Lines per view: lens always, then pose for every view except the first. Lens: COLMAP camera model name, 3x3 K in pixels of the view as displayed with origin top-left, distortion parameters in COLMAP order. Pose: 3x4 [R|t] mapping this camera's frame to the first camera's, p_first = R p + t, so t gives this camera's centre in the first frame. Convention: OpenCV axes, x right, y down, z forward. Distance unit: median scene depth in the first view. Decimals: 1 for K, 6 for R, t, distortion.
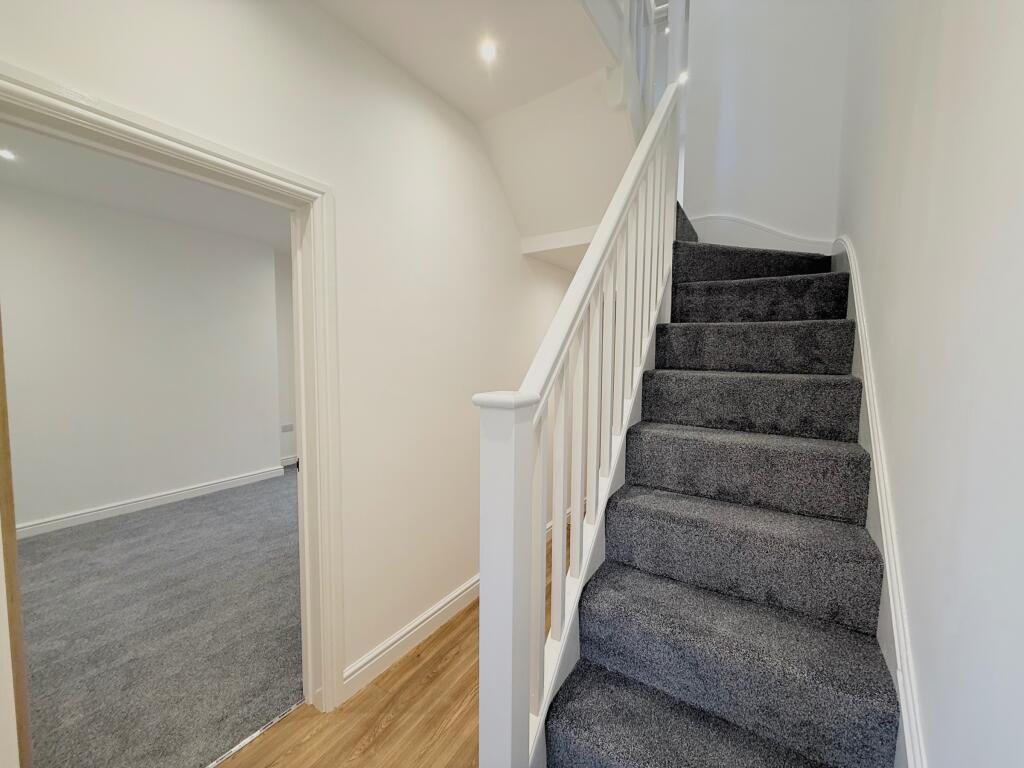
lens RADIAL K [[411.2, 0, 515.8], [0, 411.2, 386.3], [0, 0, 1]] dist [0.001337, 0.000802]
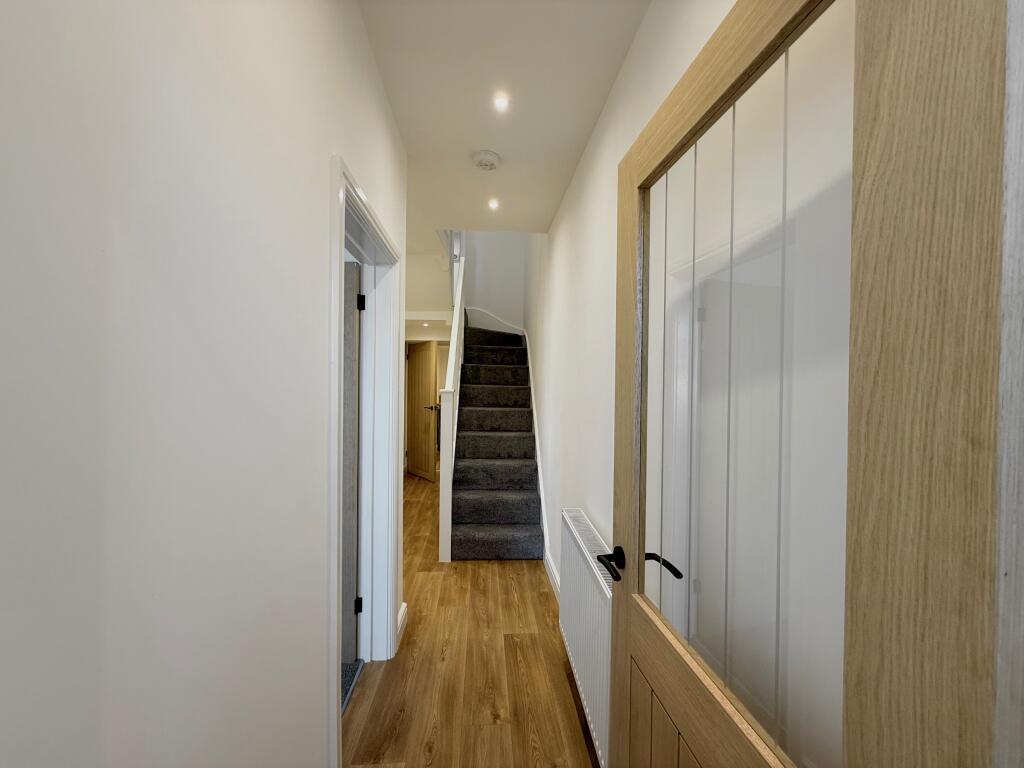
lens RADIAL K [[411.2, 0, 511.2], [0, 411.2, 390.2], [0, 0, 1]] dist [0.001337, 0.000802]
pose [[0.817115, -0.011614, 0.576358, -0.893548], [0.034896, 0.998960, -0.029344, 0.081319], [-0.575418, 0.044090, 0.816670, -1.215374]]
